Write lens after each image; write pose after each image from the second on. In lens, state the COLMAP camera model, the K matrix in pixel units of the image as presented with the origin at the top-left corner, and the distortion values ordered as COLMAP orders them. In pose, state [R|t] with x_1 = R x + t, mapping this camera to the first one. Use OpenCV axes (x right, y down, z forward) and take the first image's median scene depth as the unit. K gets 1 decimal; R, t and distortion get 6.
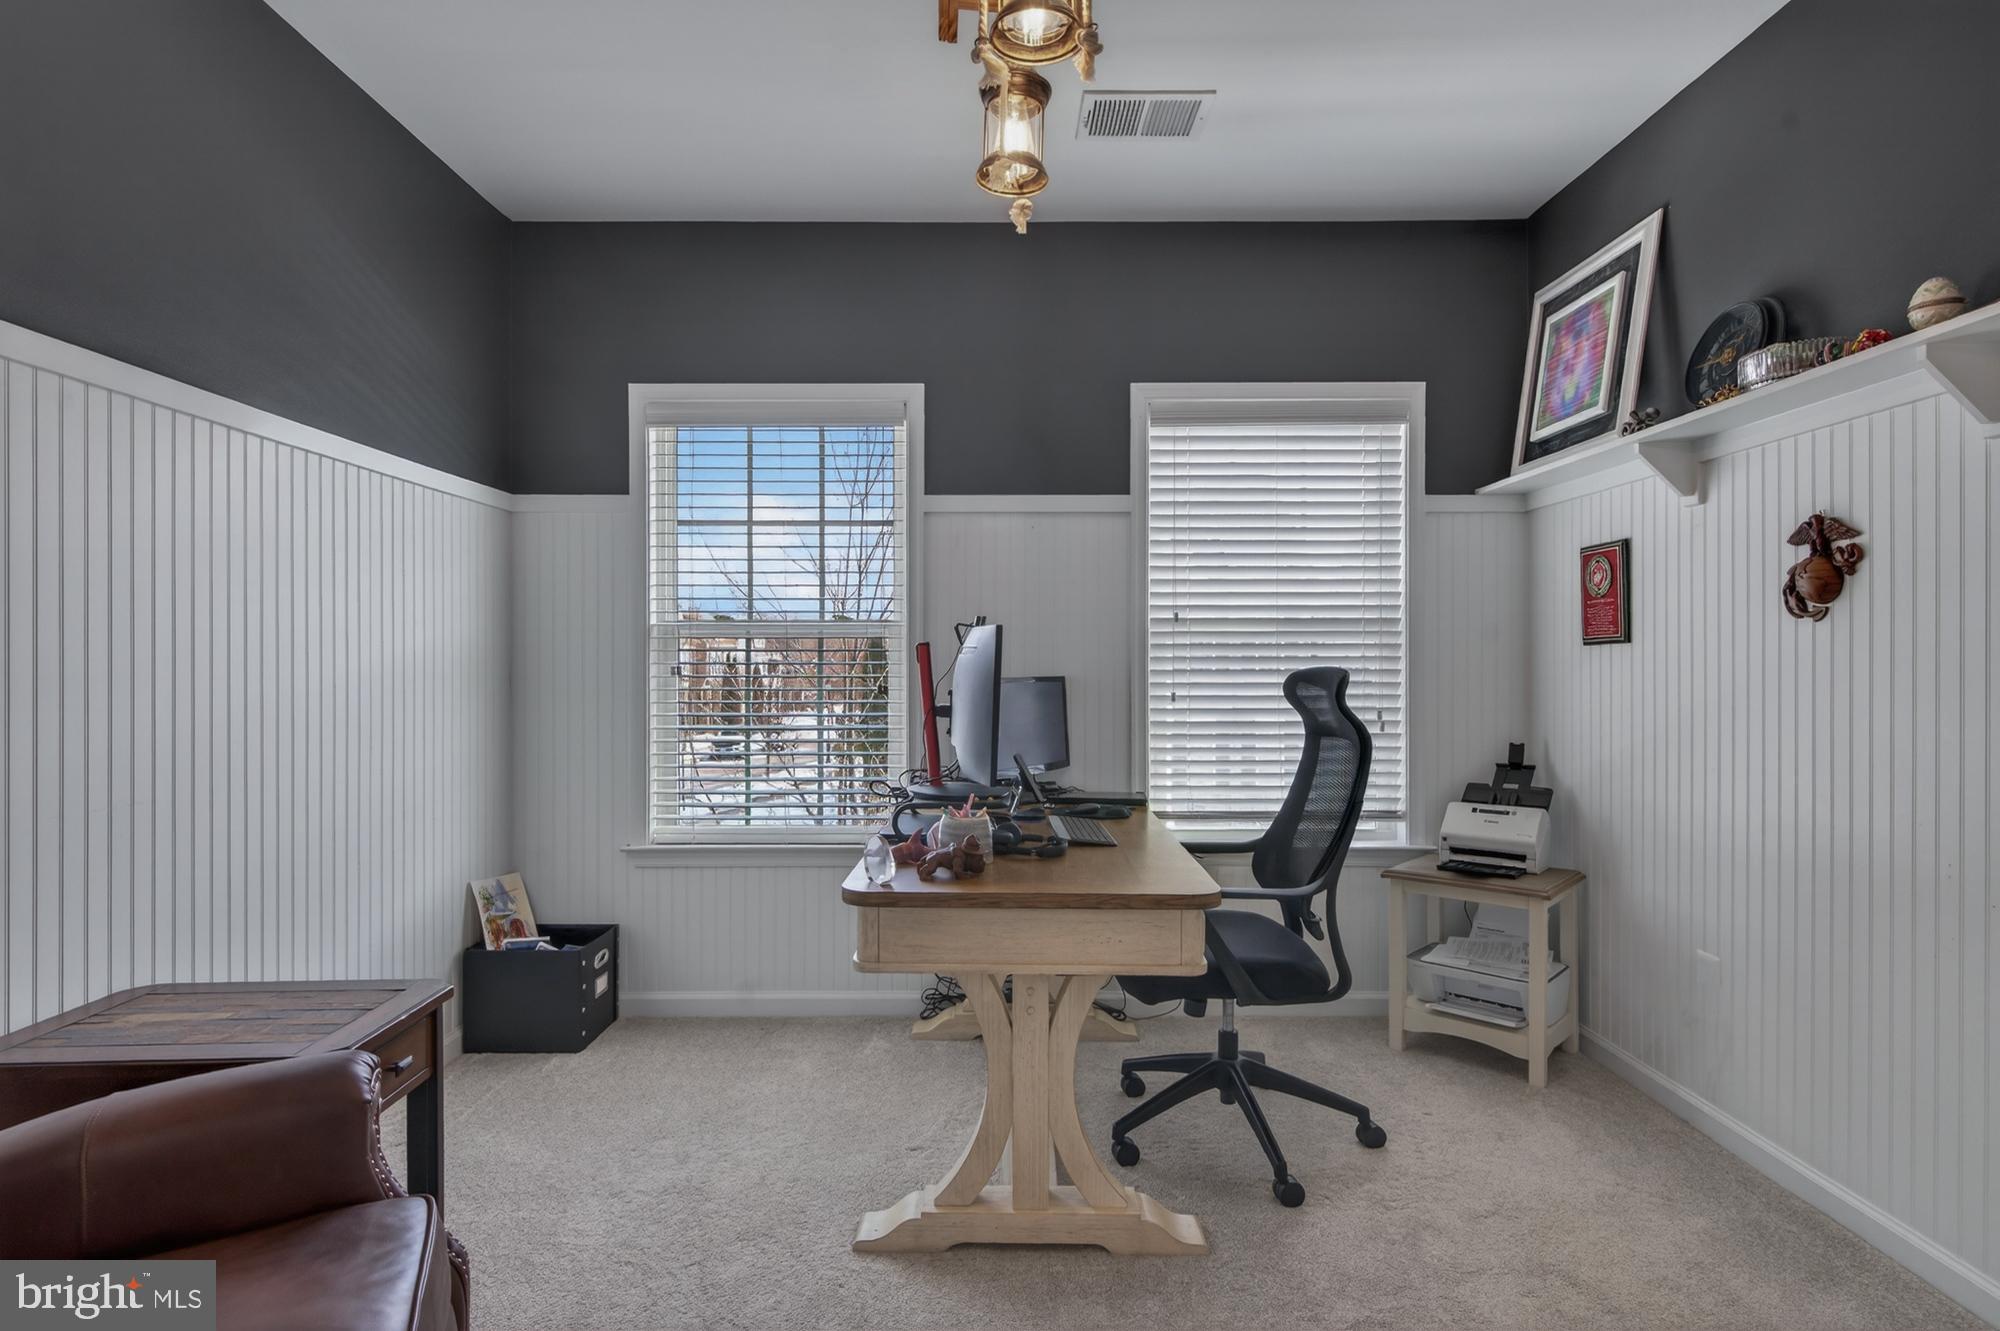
lens RADIAL K [[1016.0, 0, 994.8], [0, 1016.0, 653.8], [0, 0, 1]] dist [0.010052, -0.000250]
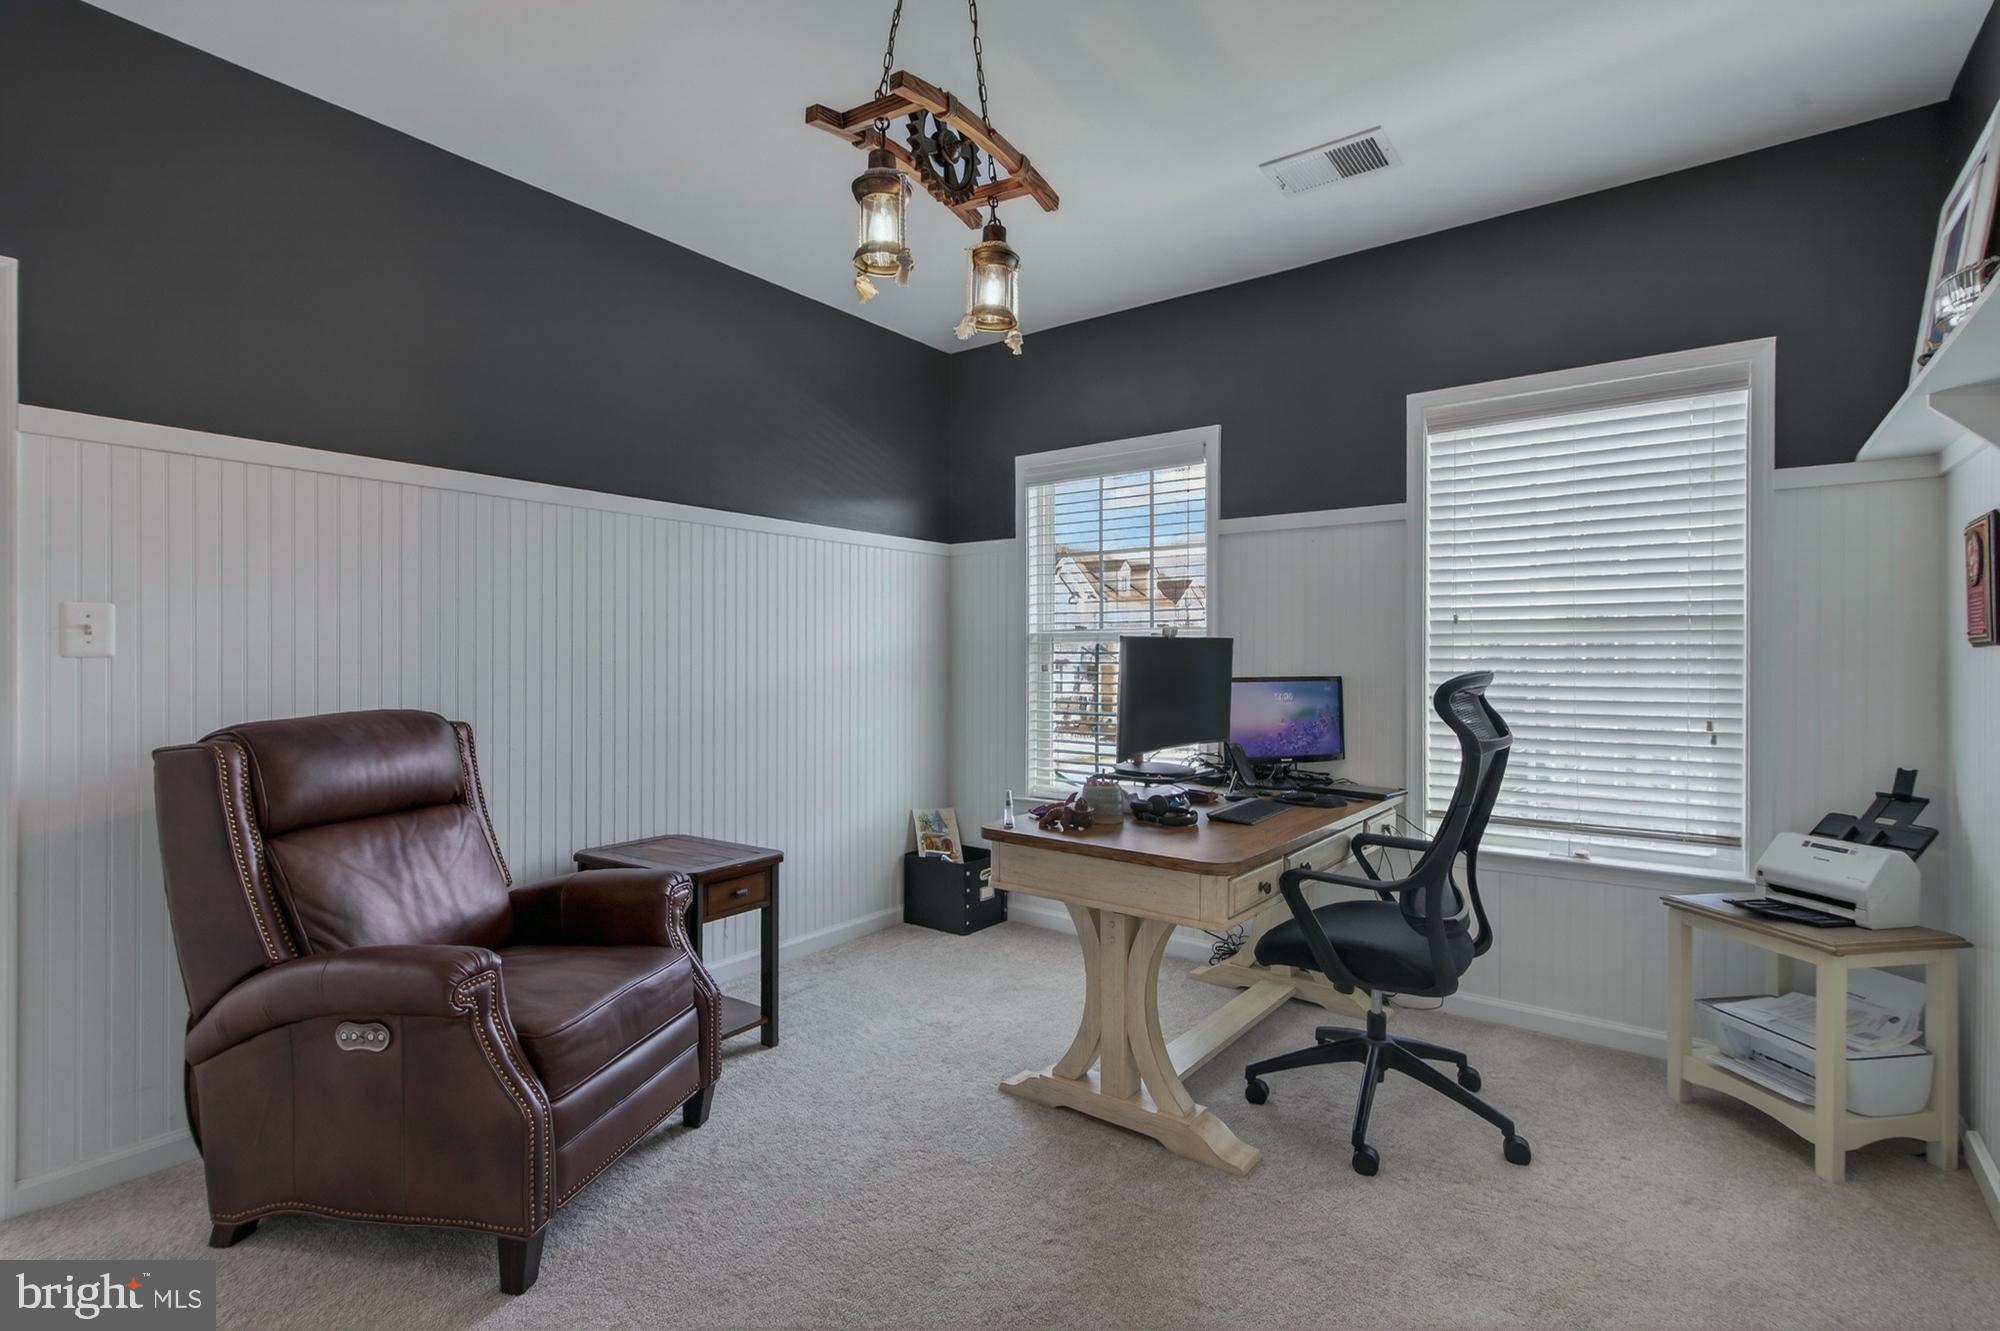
lens RADIAL K [[907.6, 0, 999.3], [0, 907.6, 653.7], [0, 0, 1]] dist [0.011037, -0.000337]
pose [[0.810216, 0.000449, -0.586131, 0.348036], [-0.001307, 0.999999, -0.001041, -0.000676], [0.586130, 0.001610, 0.810216, 0.001918]]
